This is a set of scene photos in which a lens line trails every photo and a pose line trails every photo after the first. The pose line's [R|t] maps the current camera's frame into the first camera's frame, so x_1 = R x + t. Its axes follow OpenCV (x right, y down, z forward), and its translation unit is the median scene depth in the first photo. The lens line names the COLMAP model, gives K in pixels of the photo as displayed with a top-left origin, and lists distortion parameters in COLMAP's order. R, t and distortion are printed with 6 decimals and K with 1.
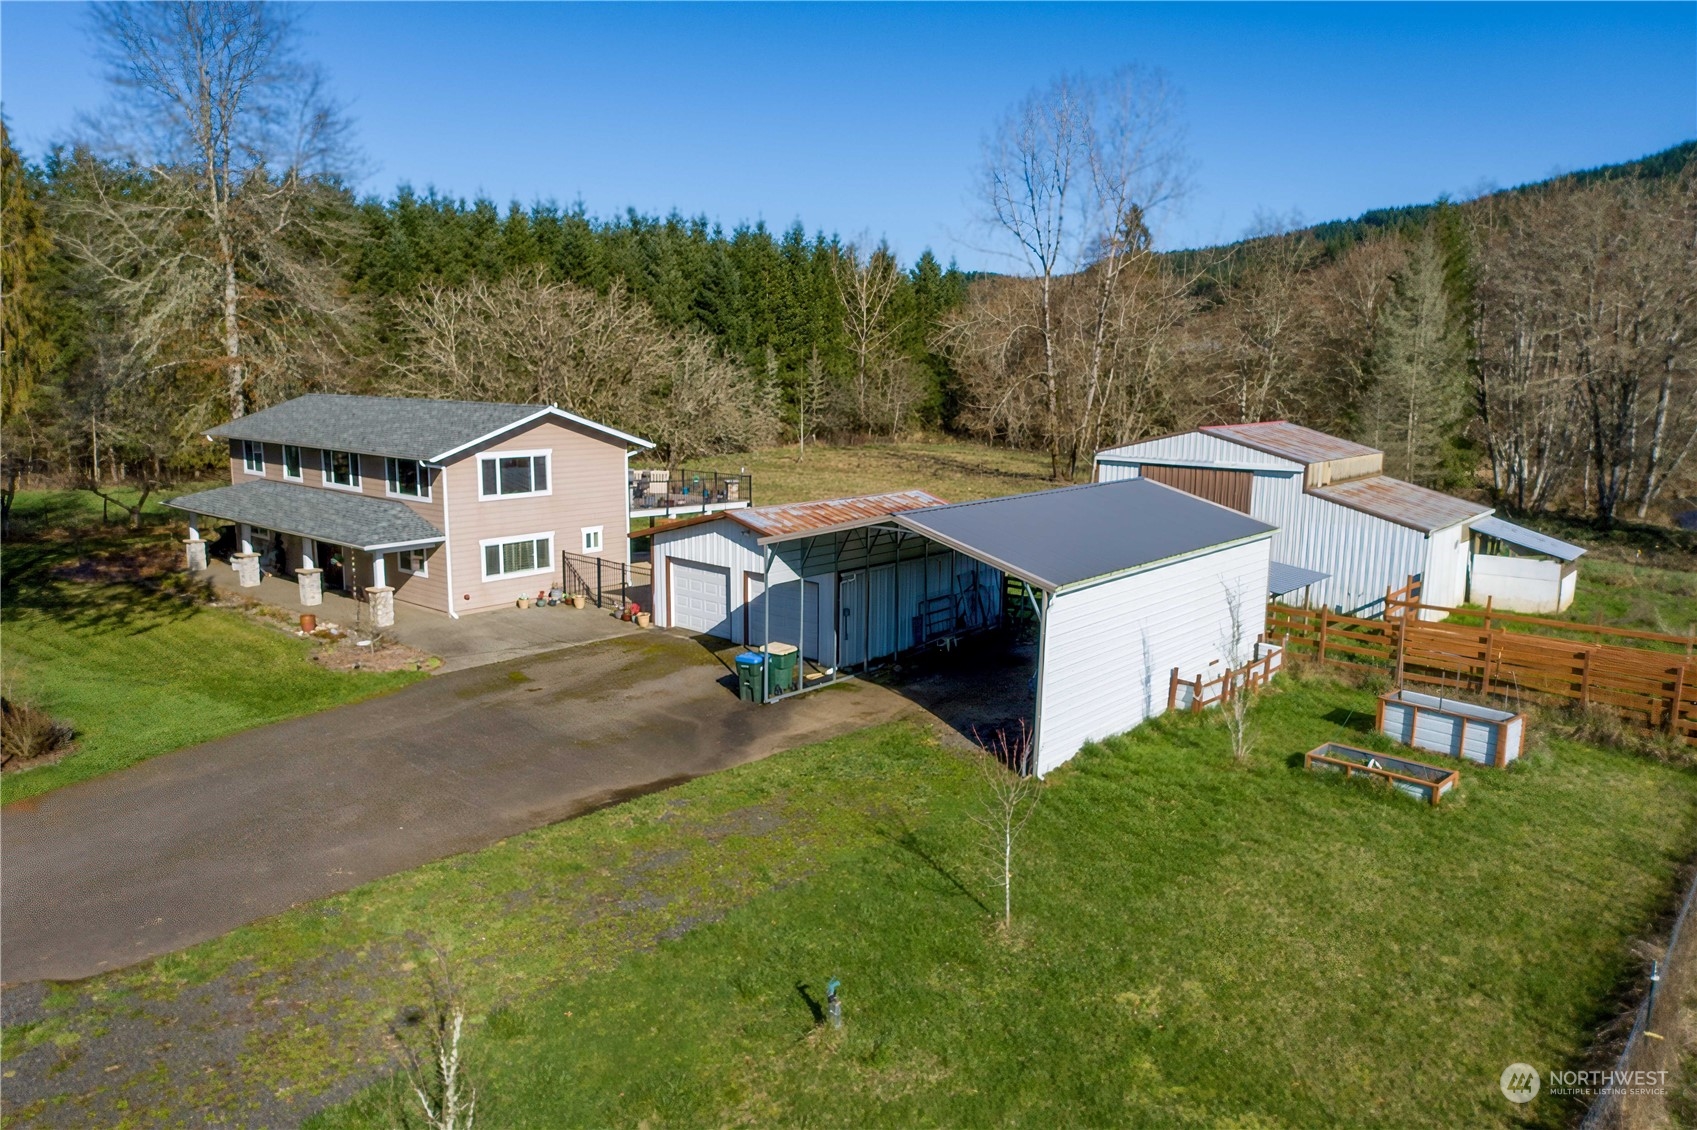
lens RADIAL K [[1158.1, 0, 848.5], [0, 1158.1, 565.0], [0, 0, 1]] dist [-0.002192, 0.003261]
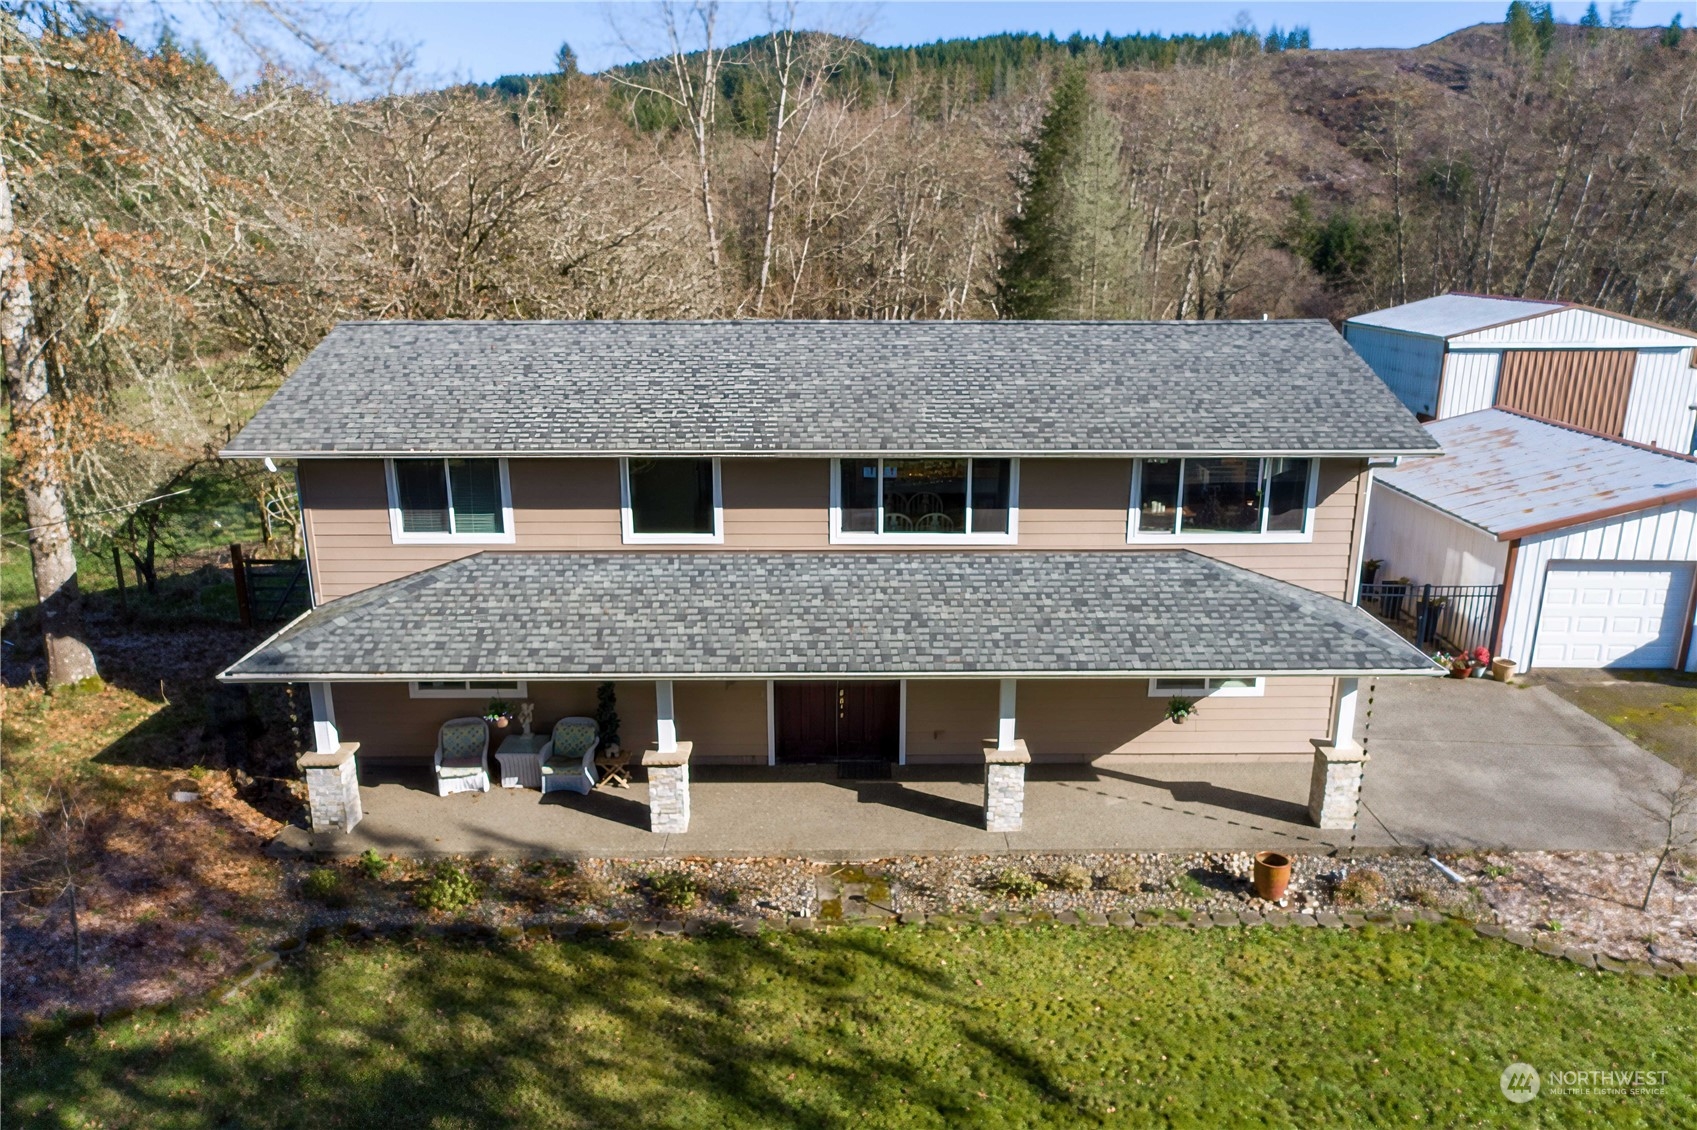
lens RADIAL K [[1158.1, 0, 848.5], [0, 1158.1, 565.0], [0, 0, 1]] dist [-0.002192, 0.003261]
pose [[0.751261, -0.190803, 0.631824, -0.683101], [0.122691, 0.980988, 0.150361, -0.118711], [-0.648501, -0.035441, 0.760388, 0.651766]]
